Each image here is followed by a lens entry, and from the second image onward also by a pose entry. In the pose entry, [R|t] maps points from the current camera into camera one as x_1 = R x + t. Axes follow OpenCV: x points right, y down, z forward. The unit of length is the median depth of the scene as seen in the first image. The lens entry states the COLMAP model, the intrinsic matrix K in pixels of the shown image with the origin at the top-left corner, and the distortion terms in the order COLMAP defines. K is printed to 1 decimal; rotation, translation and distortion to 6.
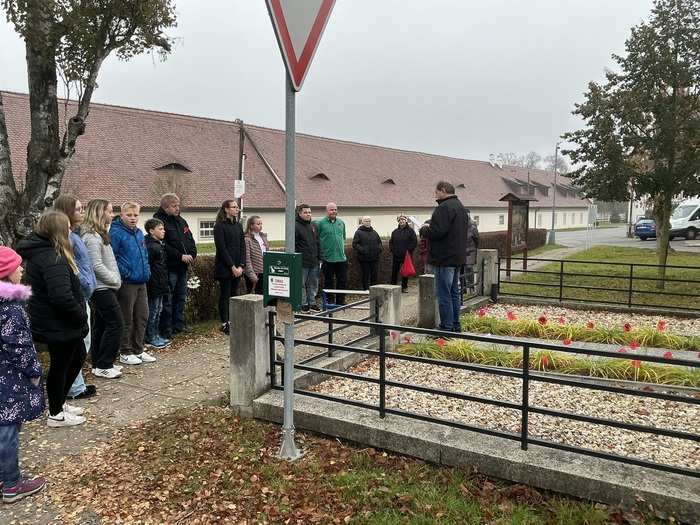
lens RADIAL K [[583.3, 0, 352.7], [0, 583.3, 257.5], [0, 0, 1]] dist [0.068018, -0.101808]
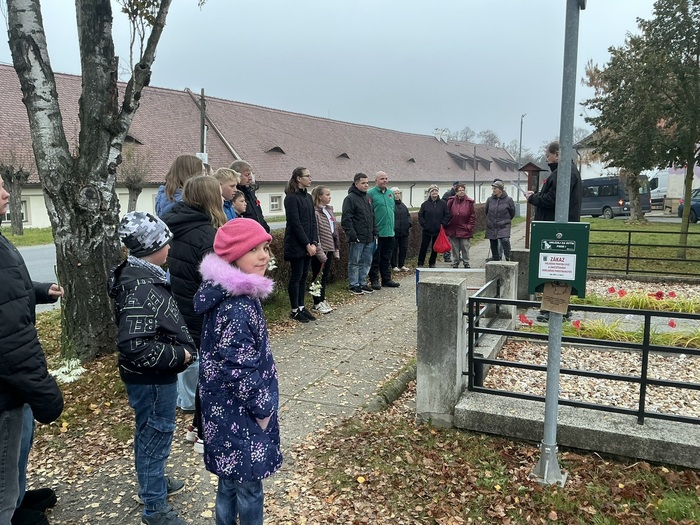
lens RADIAL K [[583.3, 0, 354.6], [0, 583.3, 257.8], [0, 0, 1]] dist [0.068018, -0.101808]
pose [[0.993108, -0.022924, 0.114941, -0.275455], [0.018170, 0.998942, 0.042243, 0.000287], [-0.115788, -0.039864, 0.992474, 0.151123]]
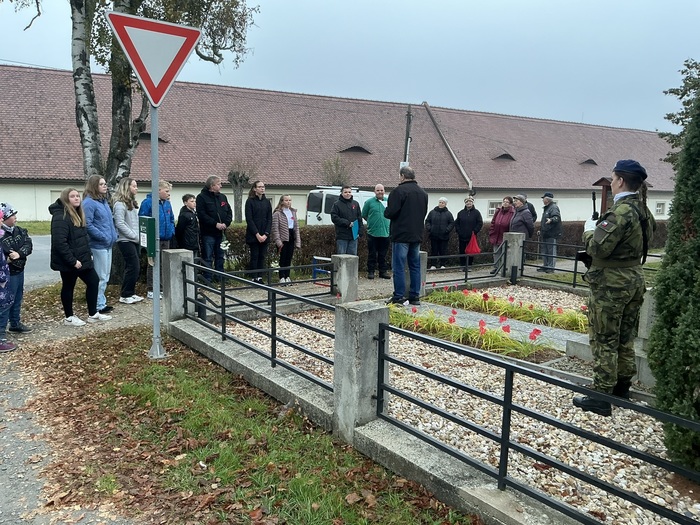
lens RADIAL K [[583.3, 0, 346.4], [0, 583.3, 262.9], [0, 0, 1]] dist [0.068018, -0.101808]
pose [[0.924367, 0.068637, -0.375280, 0.522764], [-0.052742, 0.997228, 0.052477, 0.001427], [0.377842, -0.028715, 0.925425, -0.105922]]
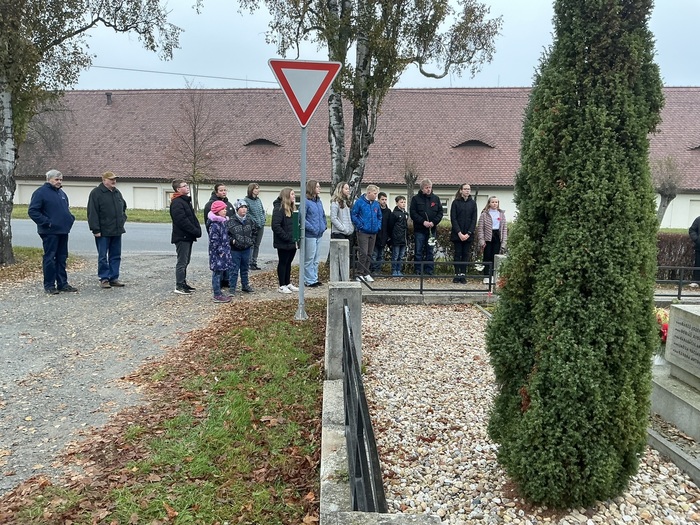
lens RADIAL K [[583.3, 0, 347.1], [0, 583.3, 268.5], [0, 0, 1]] dist [0.068018, -0.101808]
pose [[0.531243, 0.134753, -0.836435, 0.939829], [-0.091495, 0.990621, 0.101482, -0.019409], [0.842265, 0.022618, 0.538589, 0.059362]]
